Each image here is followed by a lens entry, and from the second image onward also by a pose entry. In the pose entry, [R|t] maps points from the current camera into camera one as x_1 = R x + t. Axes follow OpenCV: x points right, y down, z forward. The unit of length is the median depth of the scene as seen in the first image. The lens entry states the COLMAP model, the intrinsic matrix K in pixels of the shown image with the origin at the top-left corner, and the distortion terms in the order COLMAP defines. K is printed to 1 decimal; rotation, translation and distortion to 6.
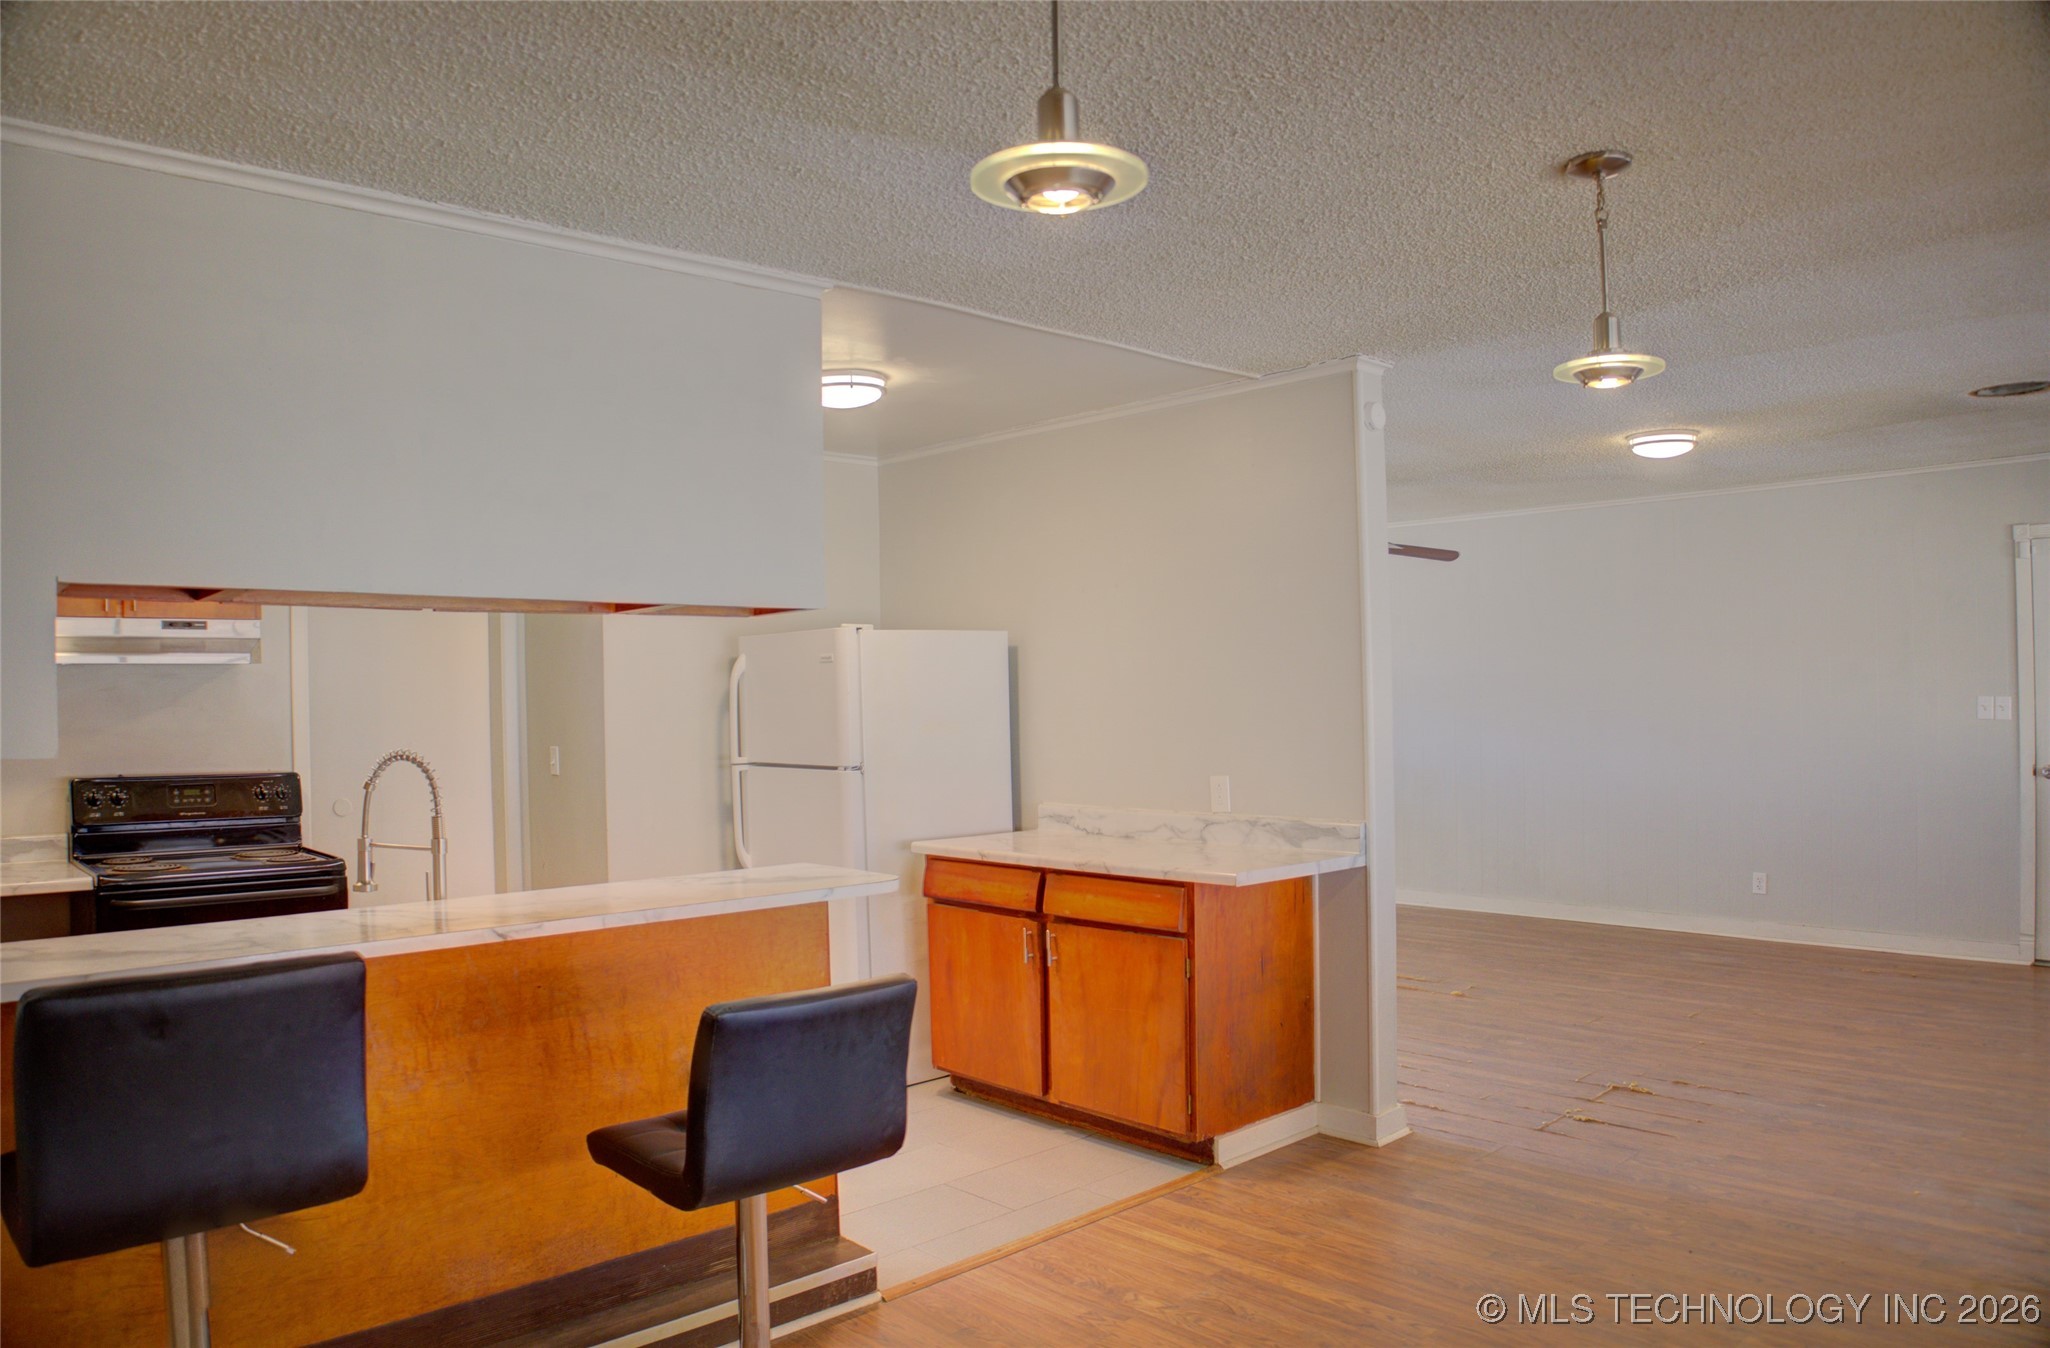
lens RADIAL K [[1381.9, 0, 1030.7], [0, 1381.9, 662.9], [0, 0, 1]] dist [-0.143229, 0.052449]
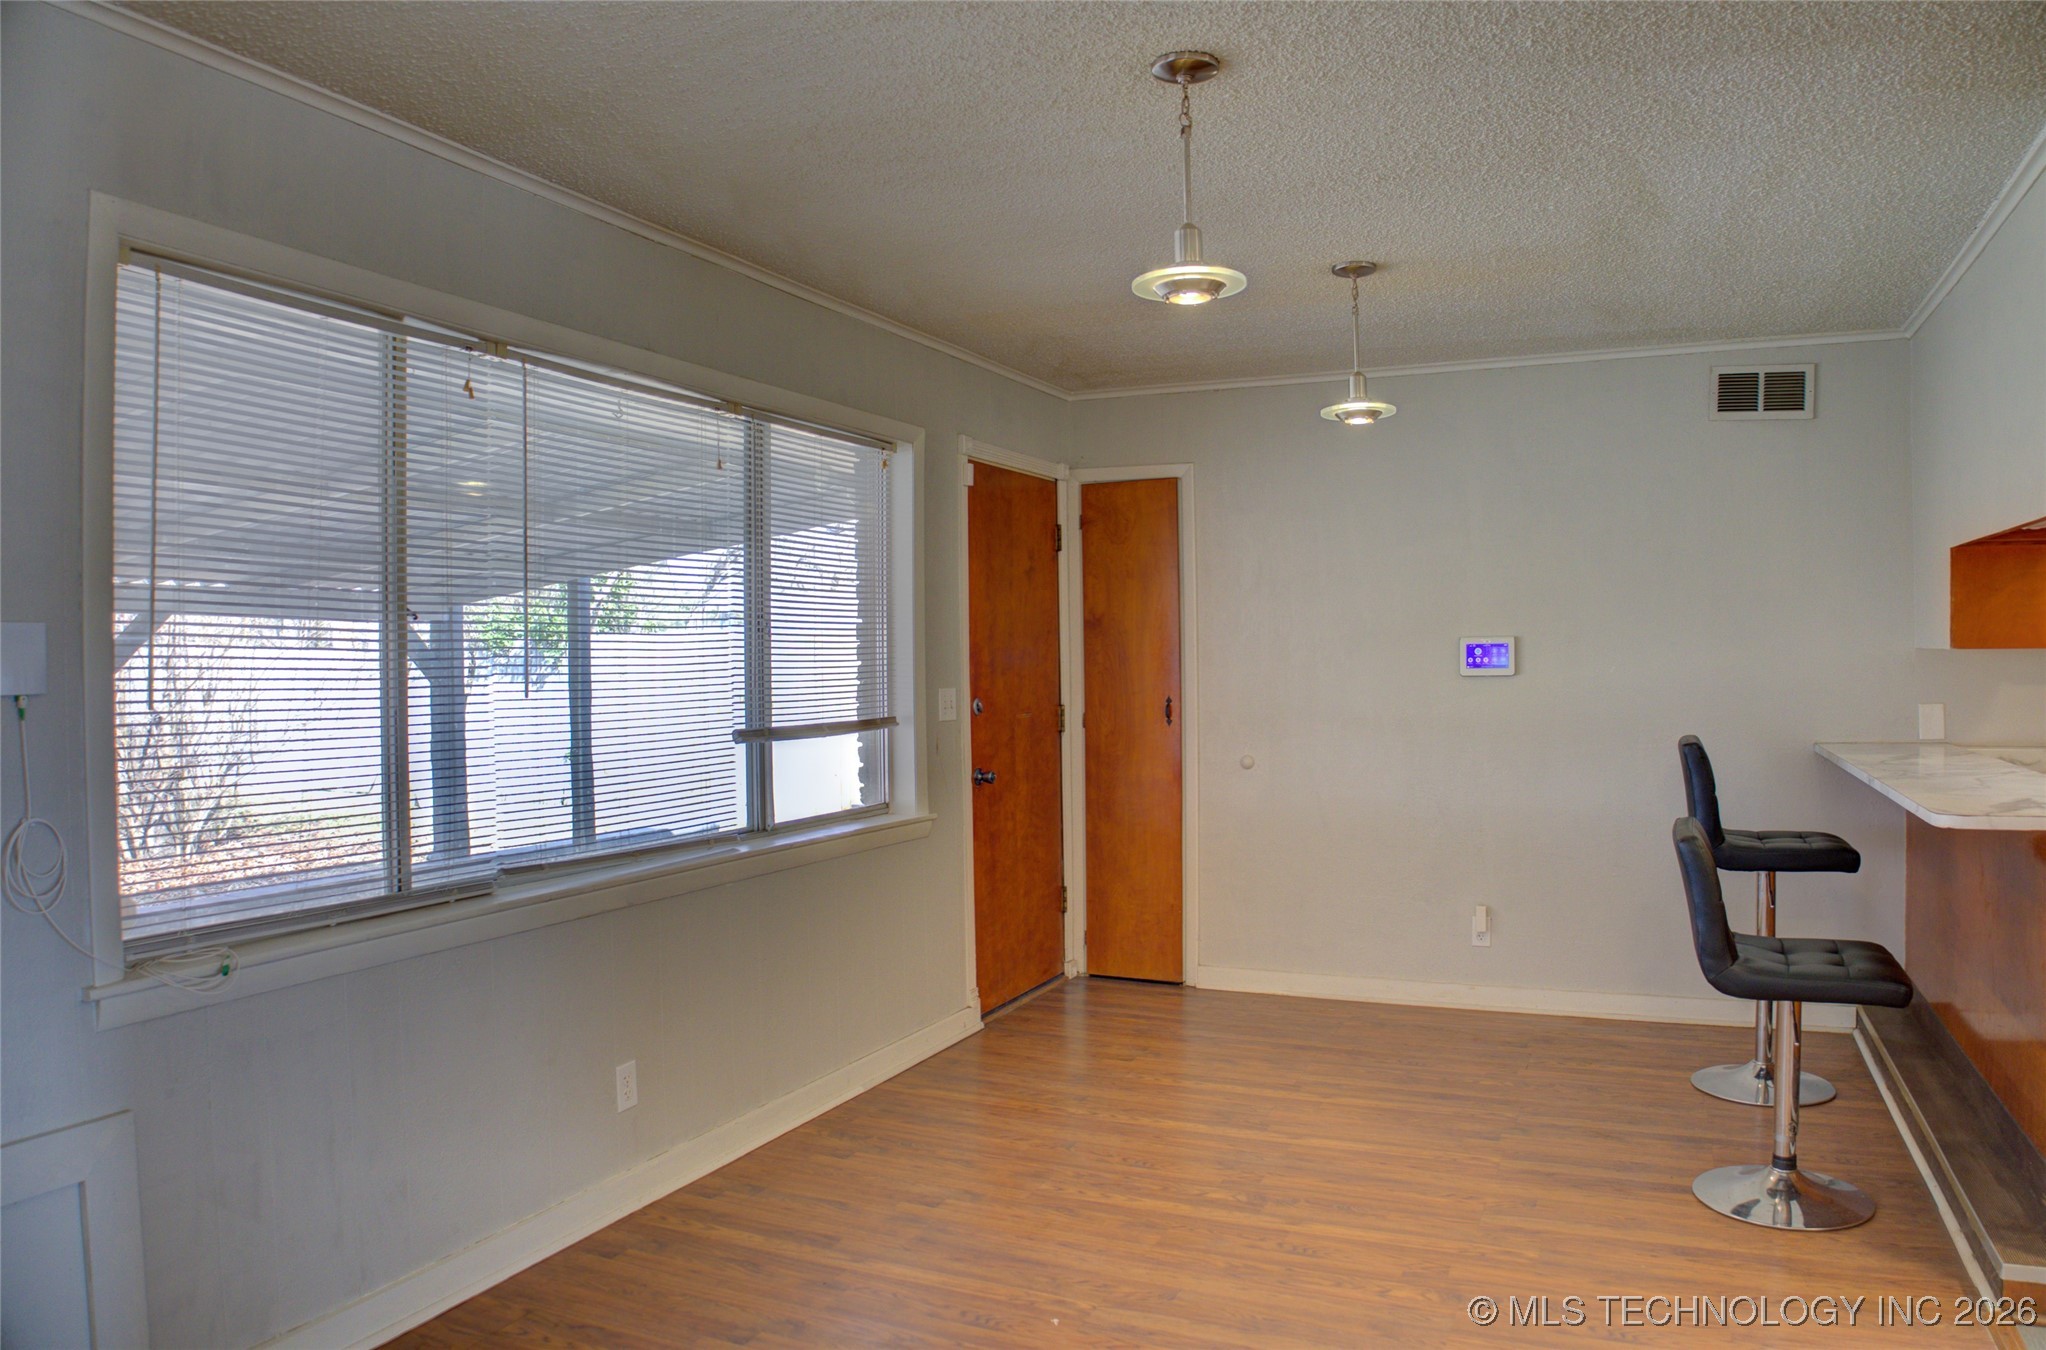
lens RADIAL K [[1395.0, 0, 1030.5], [0, 1395.0, 650.1], [0, 0, 1]] dist [-0.149518, 0.092226]
pose [[-0.921959, 0.026658, -0.386369, 0.537435], [0.038538, 0.998992, -0.023034, 0.030101], [0.385365, -0.036127, -0.922057, 1.089281]]
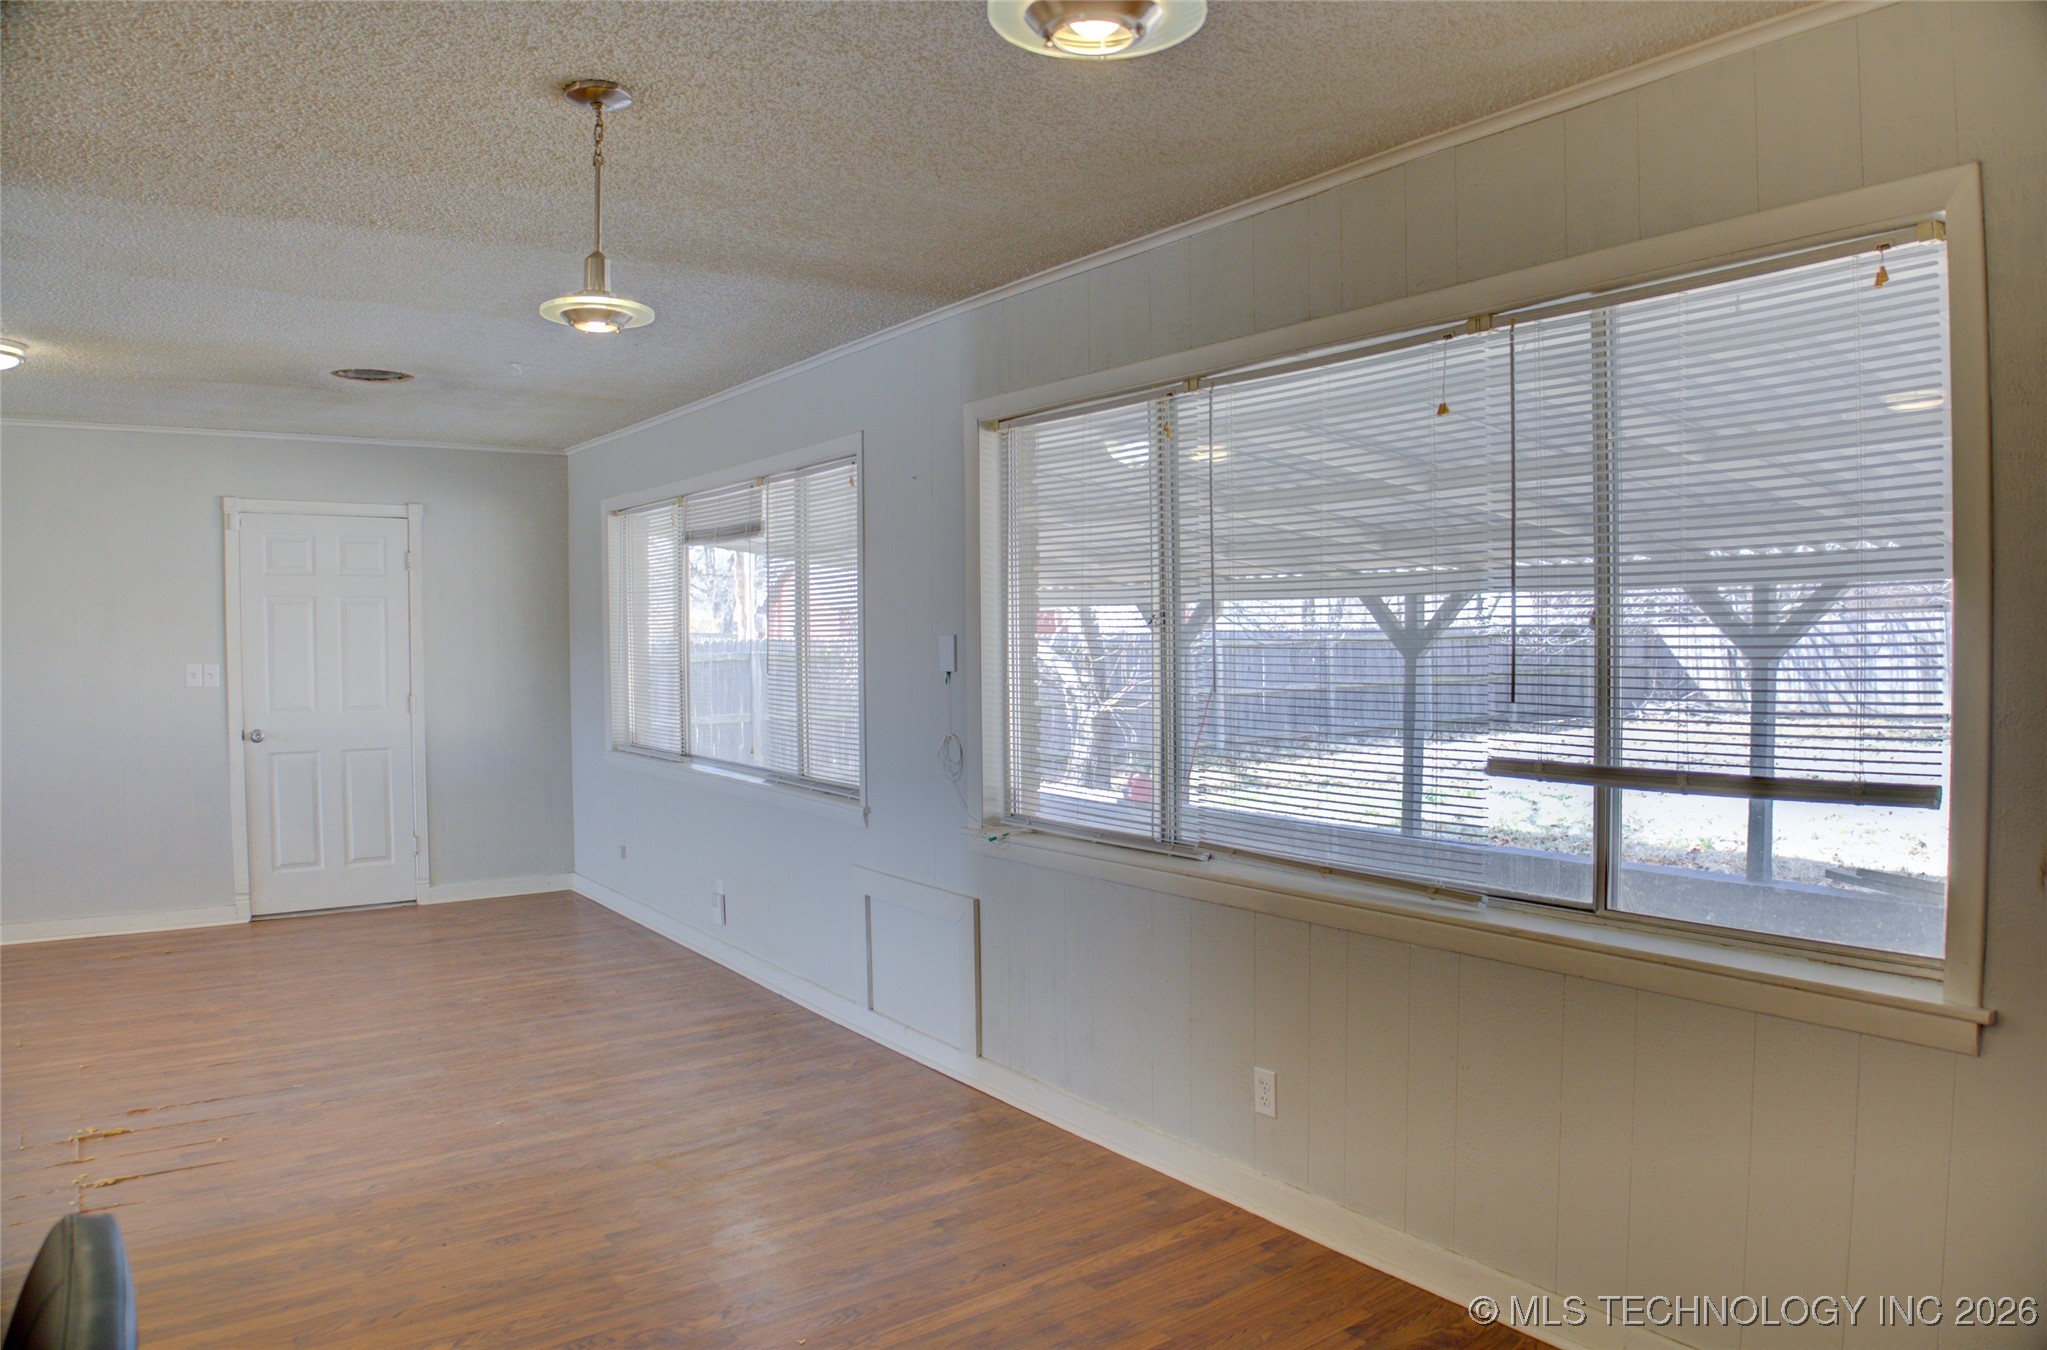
lens RADIAL K [[1379.8, 0, 1029.2], [0, 1379.8, 663.9], [0, 0, 1]] dist [-0.143229, 0.052449]
pose [[0.115246, -0.004166, 0.993328, -0.287850], [-0.018460, 0.999810, 0.006335, 0.010311], [-0.993165, -0.019067, 0.115148, 0.347801]]
